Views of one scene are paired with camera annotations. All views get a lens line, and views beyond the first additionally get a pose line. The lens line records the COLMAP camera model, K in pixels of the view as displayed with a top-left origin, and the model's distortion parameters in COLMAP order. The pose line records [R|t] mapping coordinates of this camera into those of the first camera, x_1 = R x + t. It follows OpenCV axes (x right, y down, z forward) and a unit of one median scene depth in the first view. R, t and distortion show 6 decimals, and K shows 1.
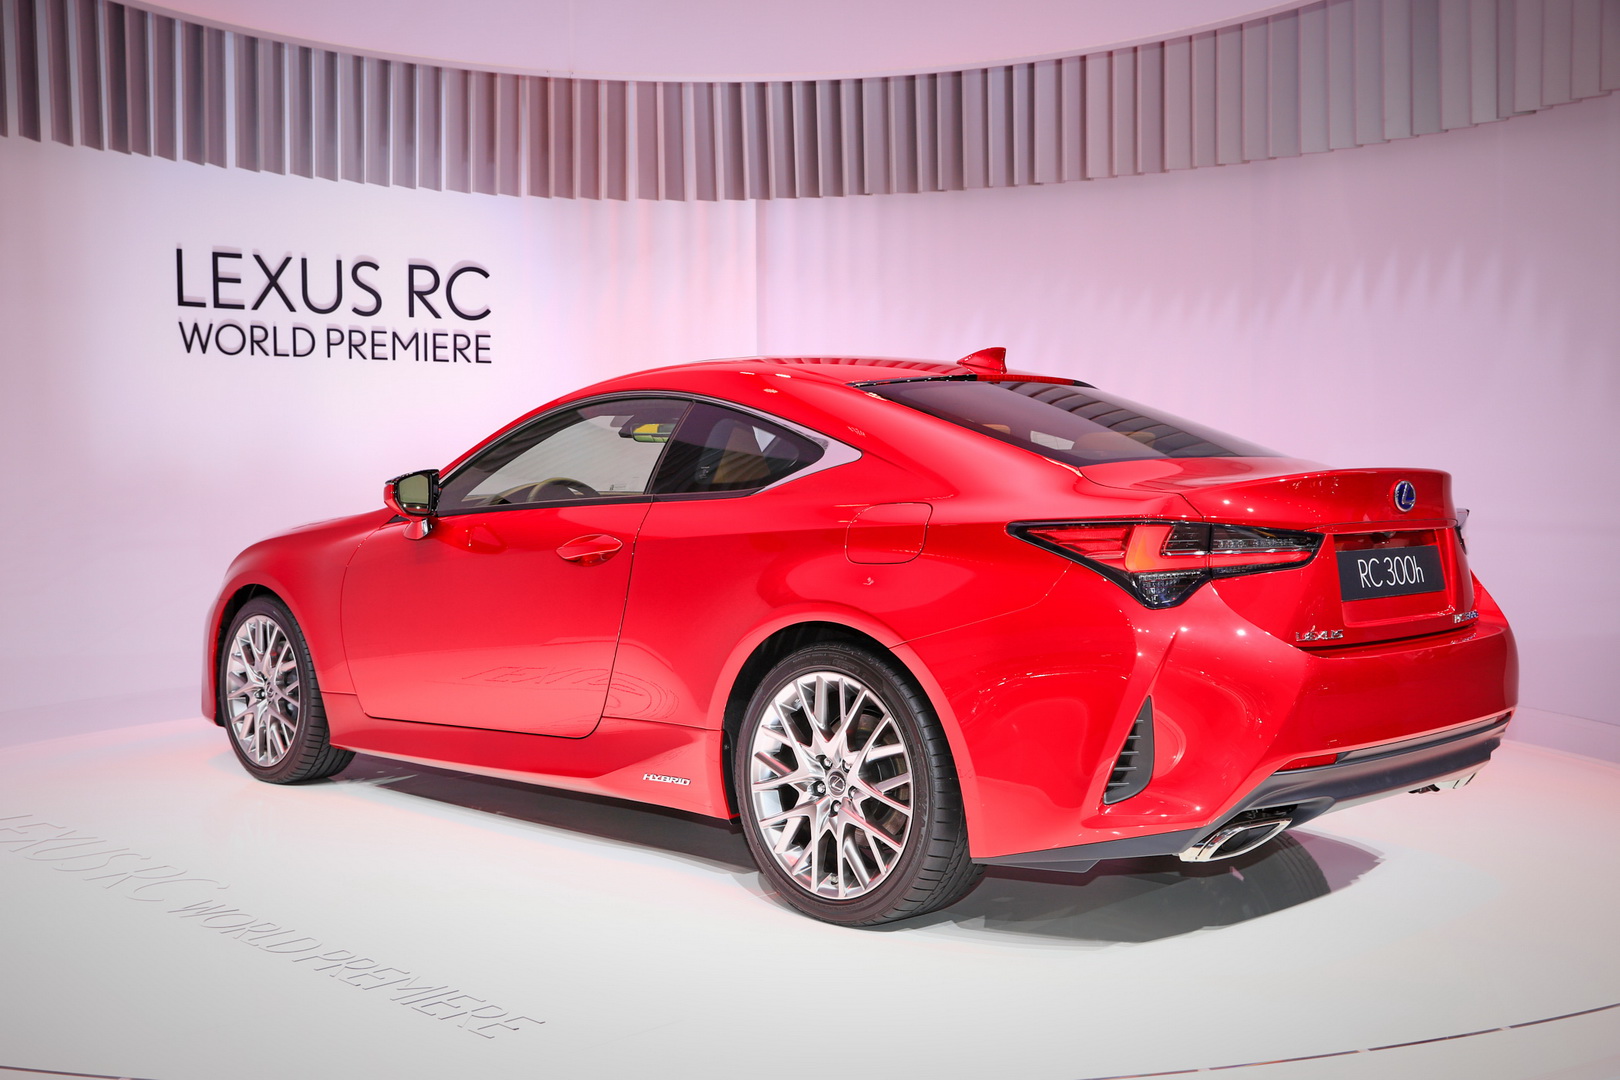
lens RADIAL K [[1715.0, 0, 785.1], [0, 1715.0, 536.5], [0, 0, 1]] dist [-0.009950, 0.152817]
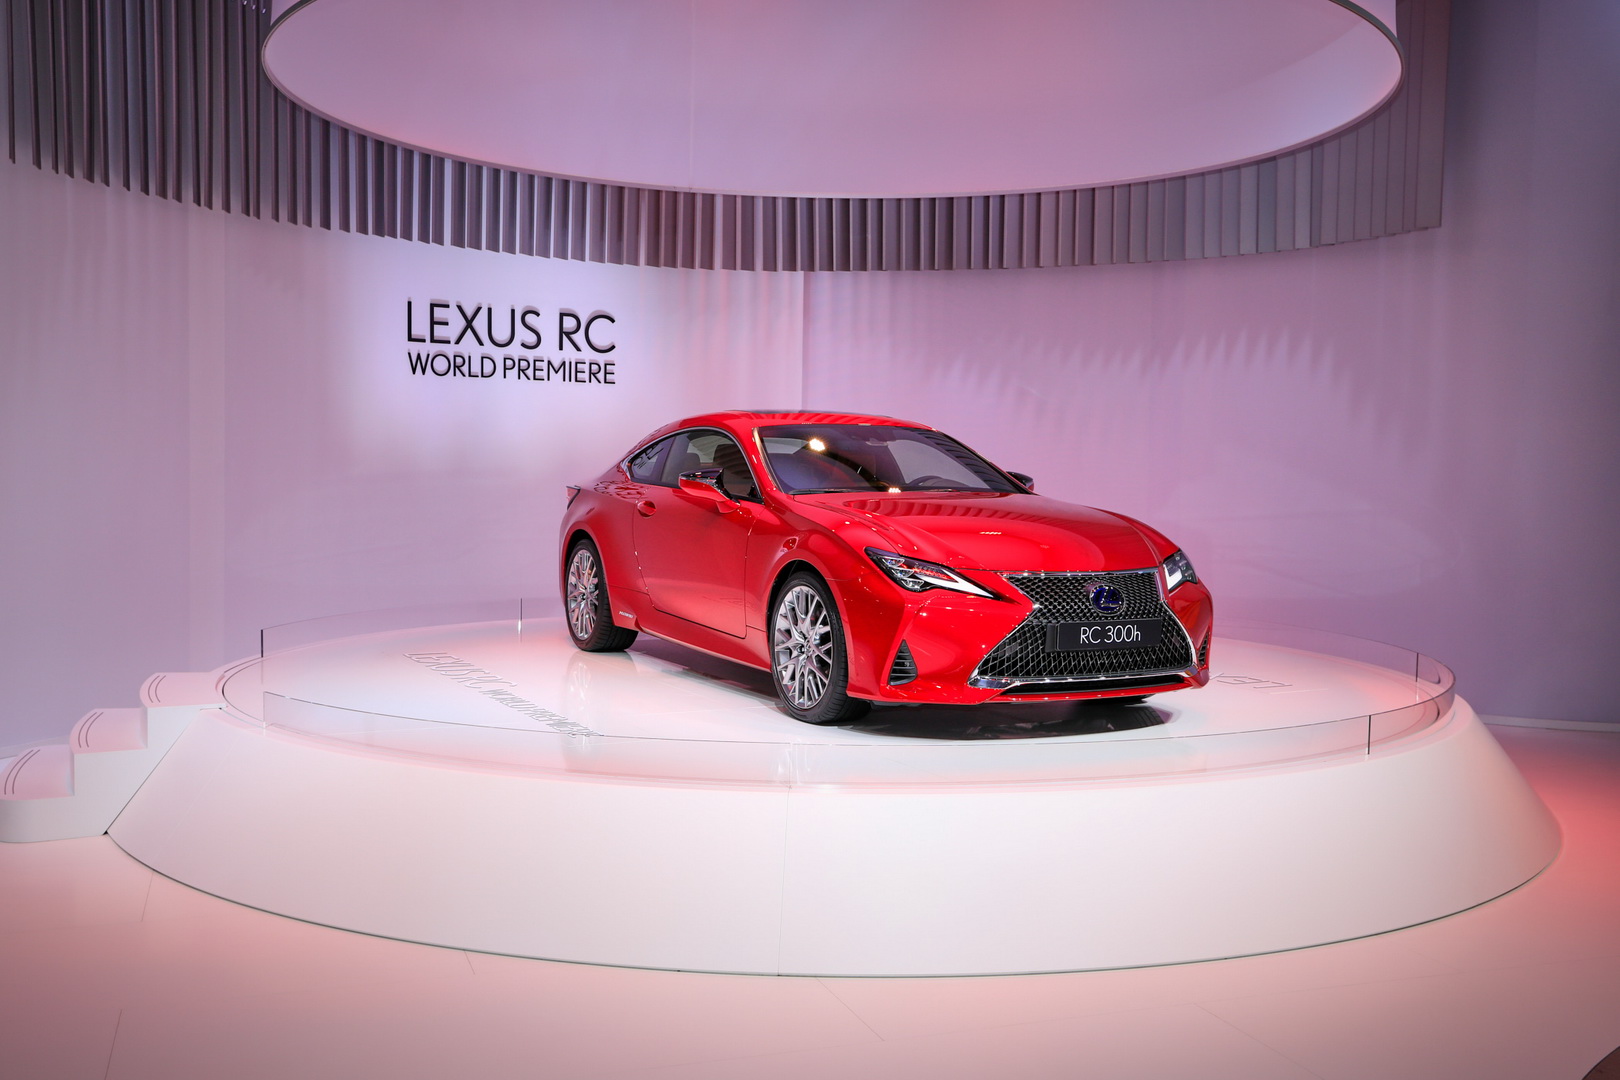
lens RADIAL K [[1611.5, 0, 818.0], [0, 1611.5, 534.2], [0, 0, 1]] dist [0.039816, 0.210758]
pose [[0.998539, 0.022867, 0.048957, -0.069299], [-0.023590, 0.999620, 0.014253, -0.000654], [-0.048613, -0.015387, 0.998699, -0.341608]]
